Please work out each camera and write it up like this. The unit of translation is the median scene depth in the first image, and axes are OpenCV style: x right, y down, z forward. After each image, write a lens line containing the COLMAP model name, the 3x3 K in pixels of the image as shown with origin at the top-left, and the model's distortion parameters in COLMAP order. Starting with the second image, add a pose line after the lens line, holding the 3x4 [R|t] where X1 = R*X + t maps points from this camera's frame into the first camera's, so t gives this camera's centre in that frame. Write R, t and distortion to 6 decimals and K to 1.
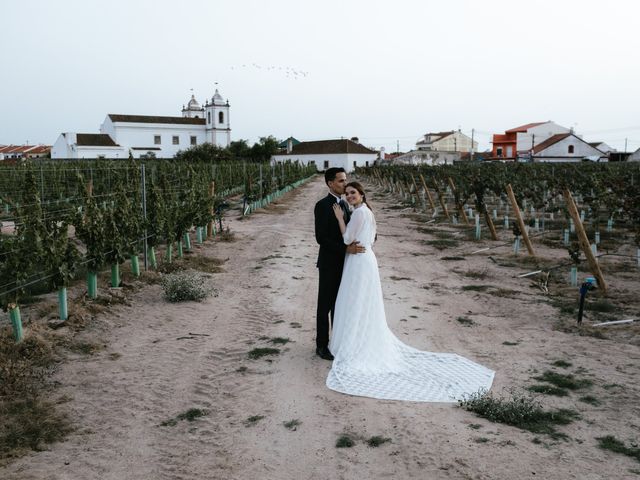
lens RADIAL K [[685.3, 0, 320.0], [0, 685.3, 240.0], [0, 0, 1]] dist [-0.000351, -0.017685]
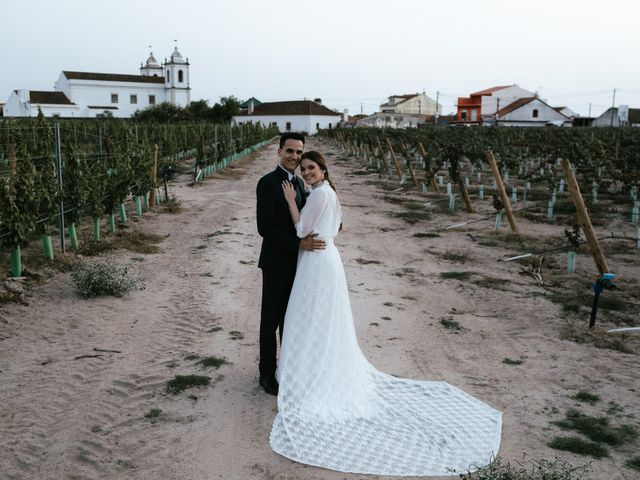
lens RADIAL K [[685.3, 0, 320.0], [0, 685.3, 240.0], [0, 0, 1]] dist [-0.000351, -0.017685]
pose [[0.998501, 0.002516, 0.054681, 0.011982], [-0.005504, 0.998495, 0.054567, -0.018874], [-0.054461, -0.054786, 0.997012, 0.170082]]
